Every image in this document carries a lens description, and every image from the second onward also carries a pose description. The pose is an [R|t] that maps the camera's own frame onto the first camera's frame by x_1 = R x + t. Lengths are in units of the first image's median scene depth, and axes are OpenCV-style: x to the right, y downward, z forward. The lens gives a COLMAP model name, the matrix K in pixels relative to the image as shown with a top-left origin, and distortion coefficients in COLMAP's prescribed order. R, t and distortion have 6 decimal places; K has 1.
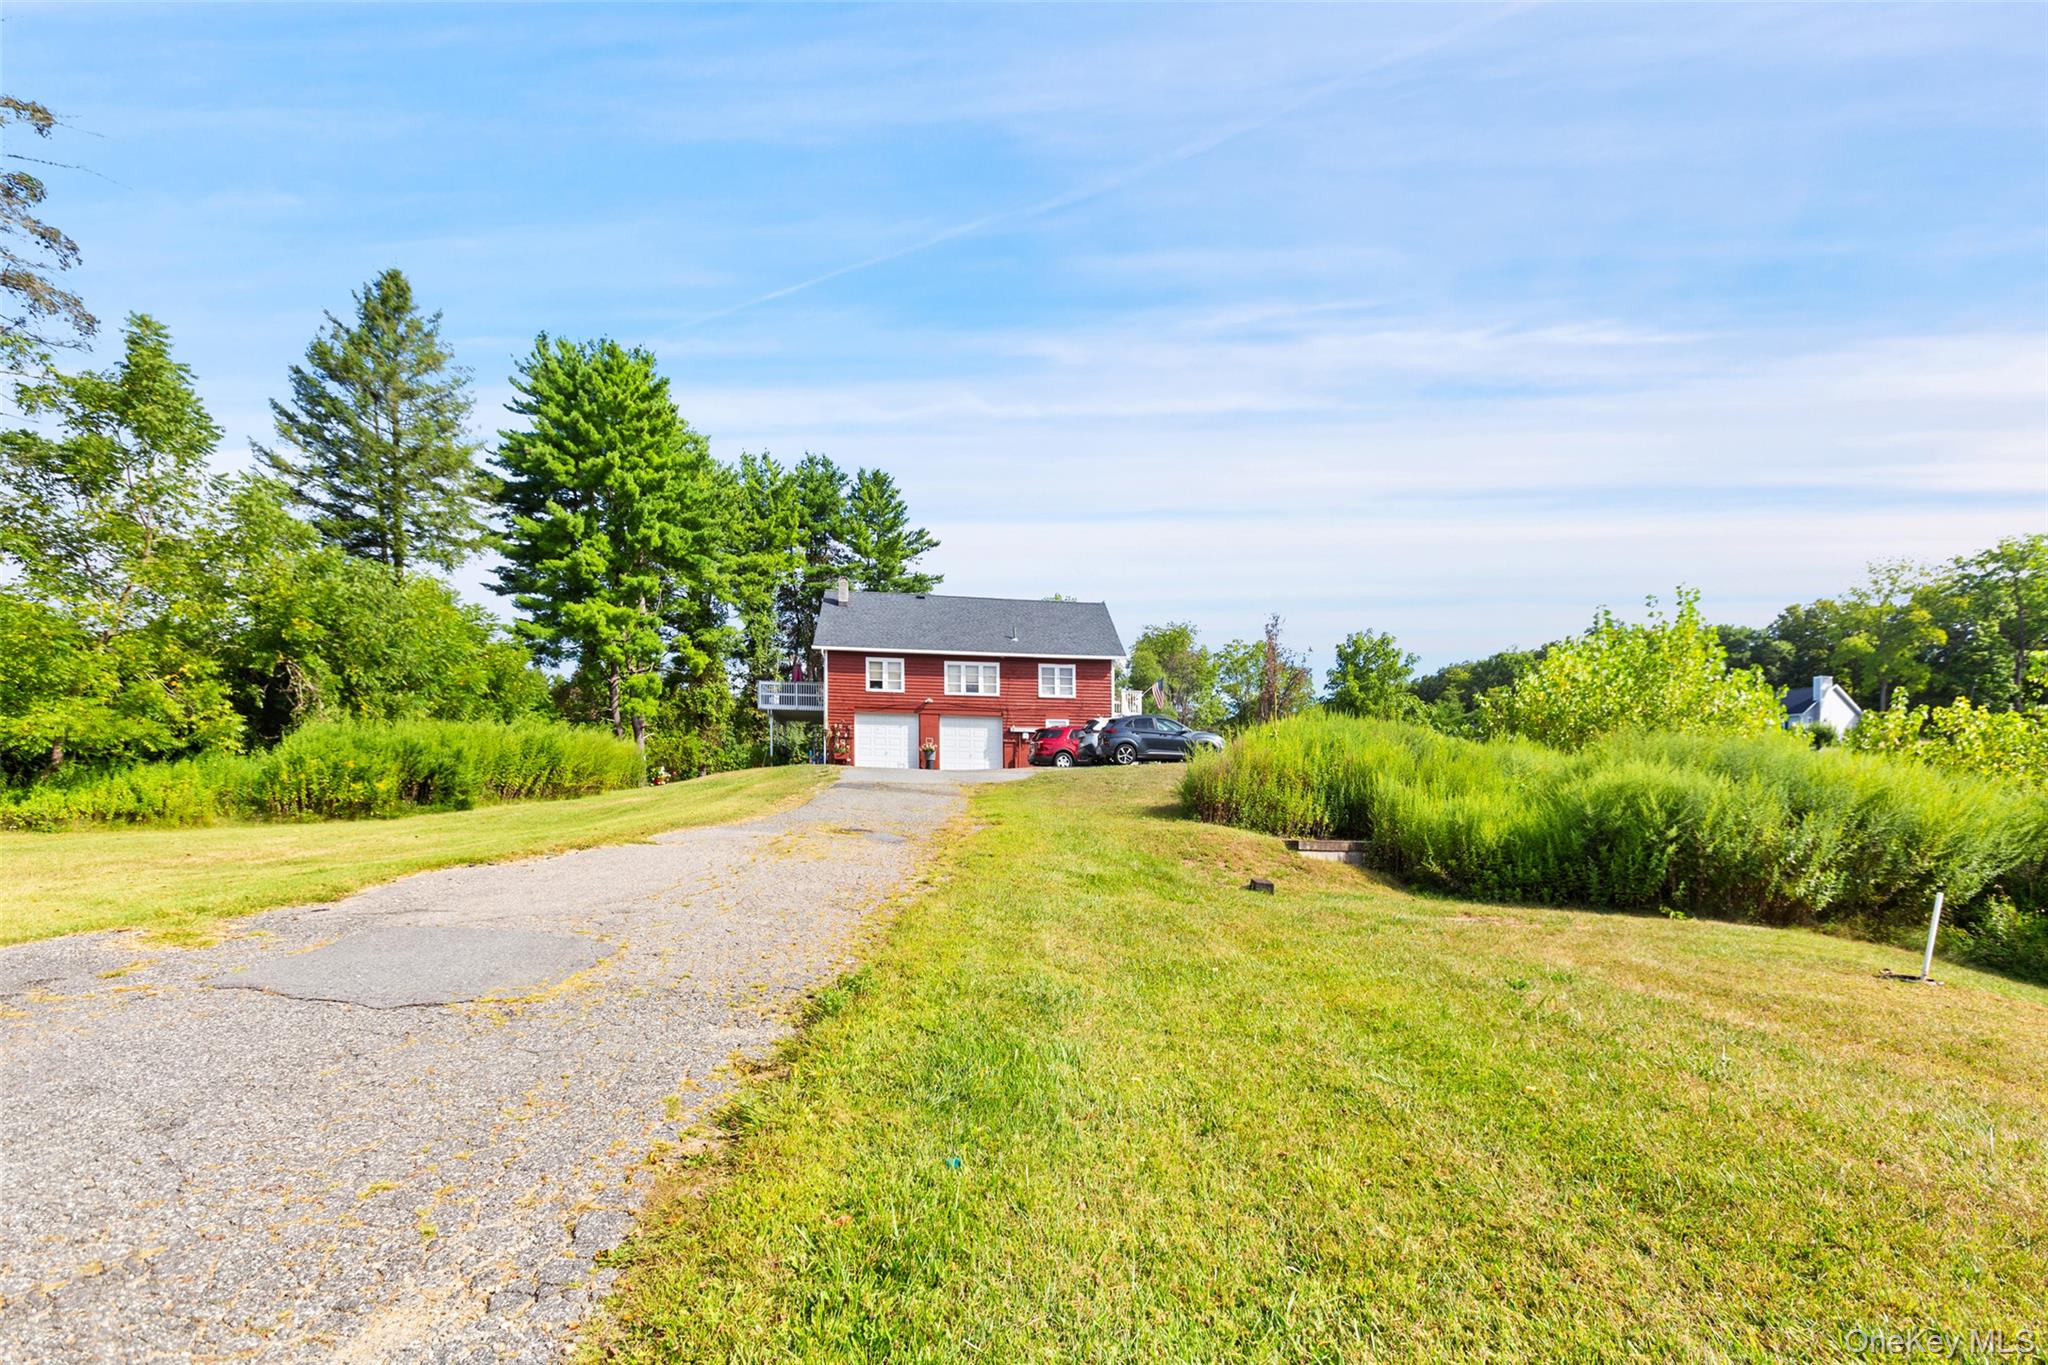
lens RADIAL K [[947.0, 0, 1055.1], [0, 947.0, 668.0], [0, 0, 1]] dist [-0.020596, 0.012959]
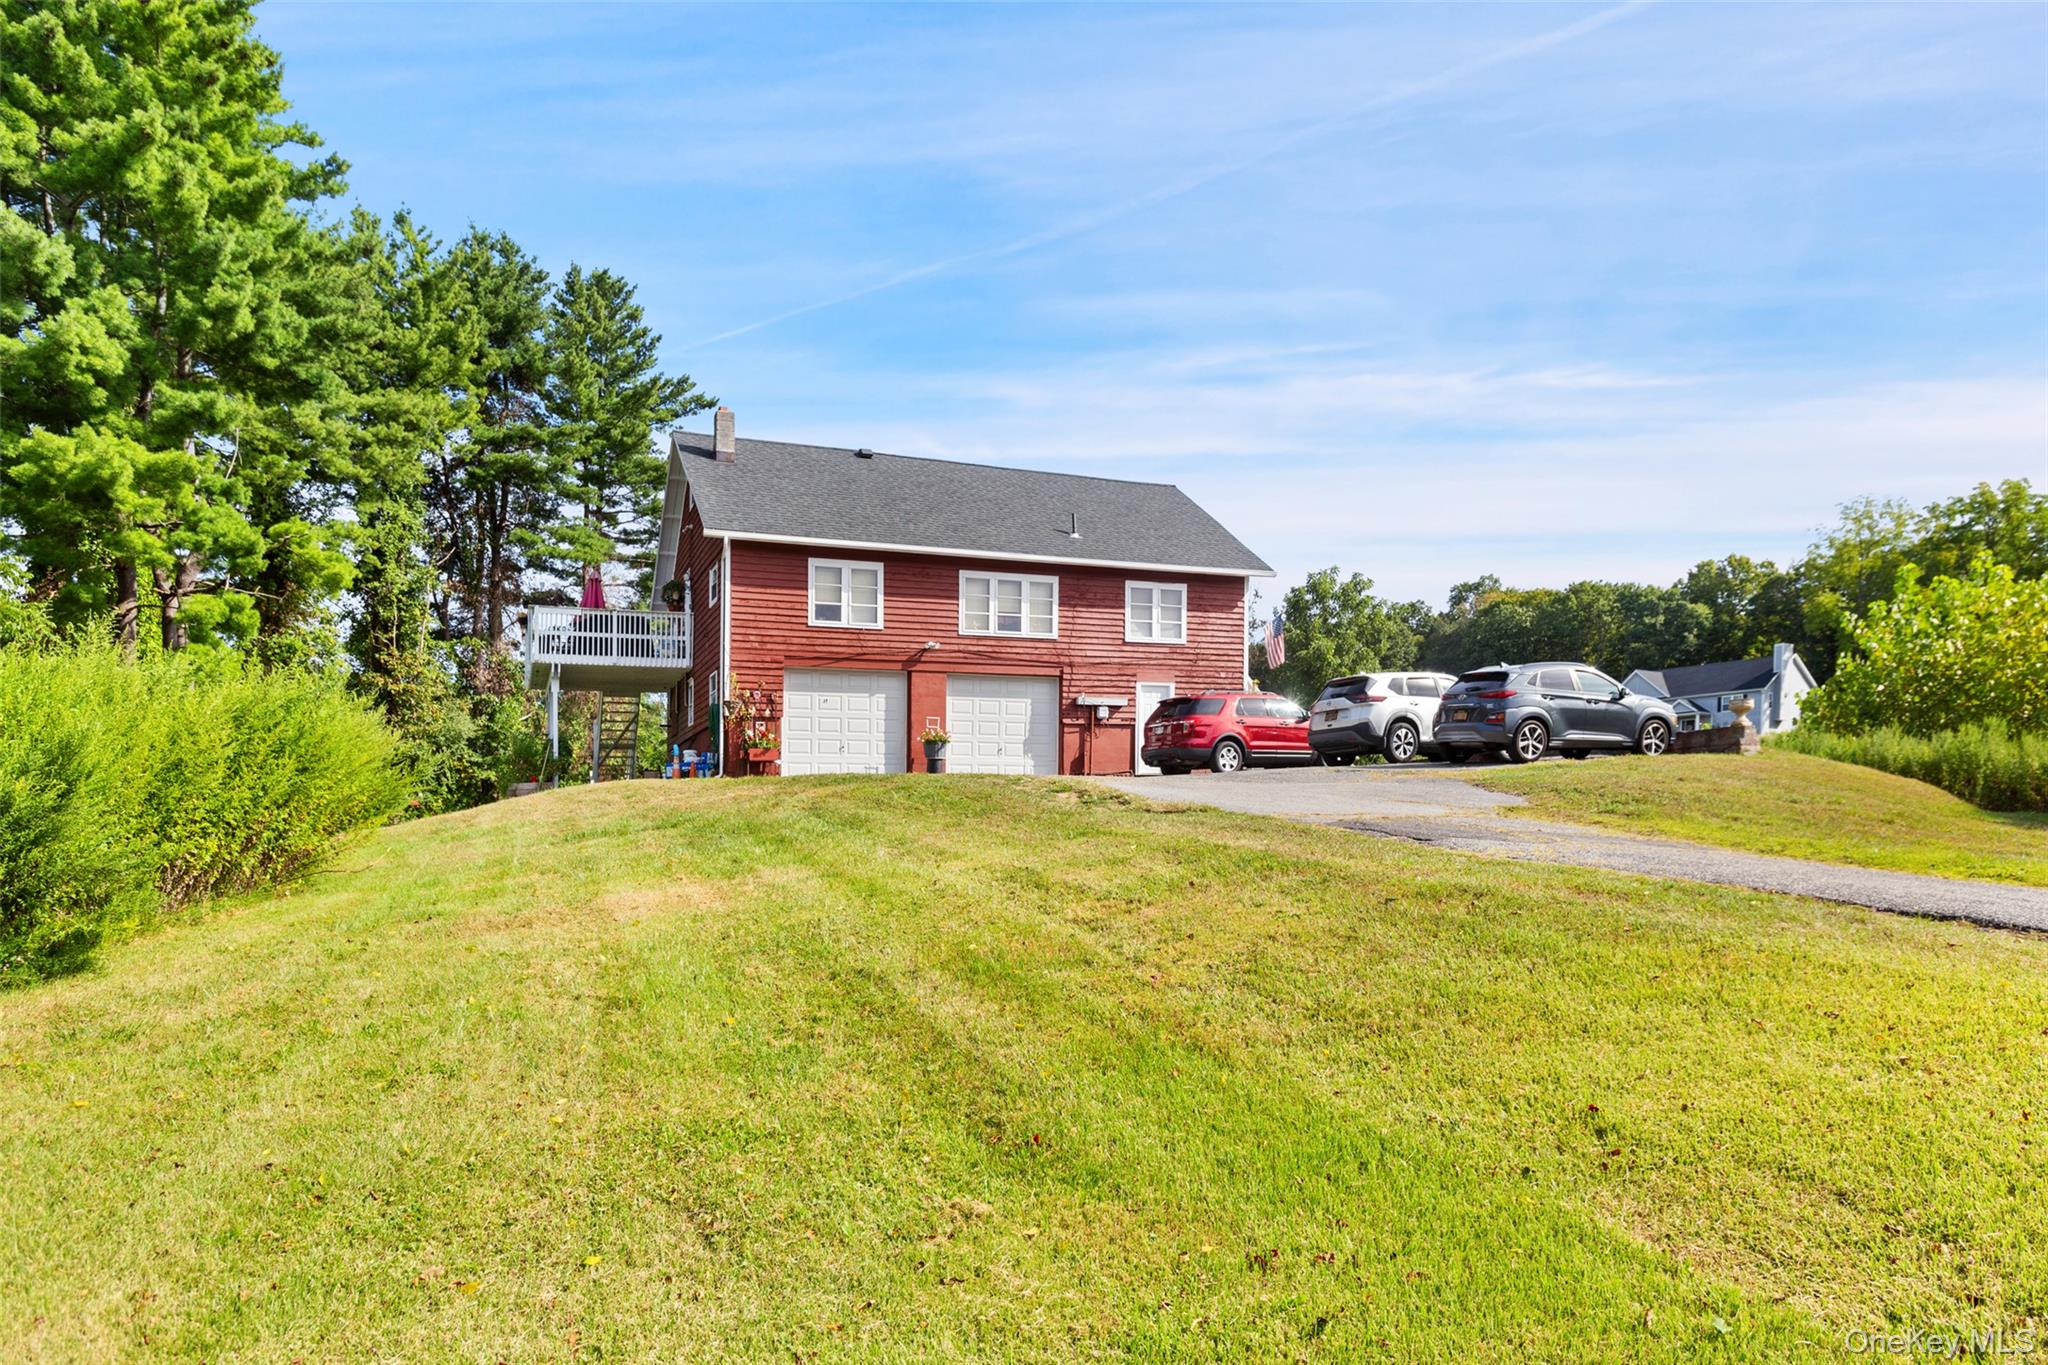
lens RADIAL K [[1200.5, 0, 1024.9], [0, 1200.5, 663.6], [0, 0, 1]] dist [0.036417, -0.017295]
pose [[0.955411, 0.007009, 0.295197, -0.228163], [-0.012748, 0.999765, 0.017521, 0.026301], [-0.295005, -0.020503, 0.955276, 0.287511]]
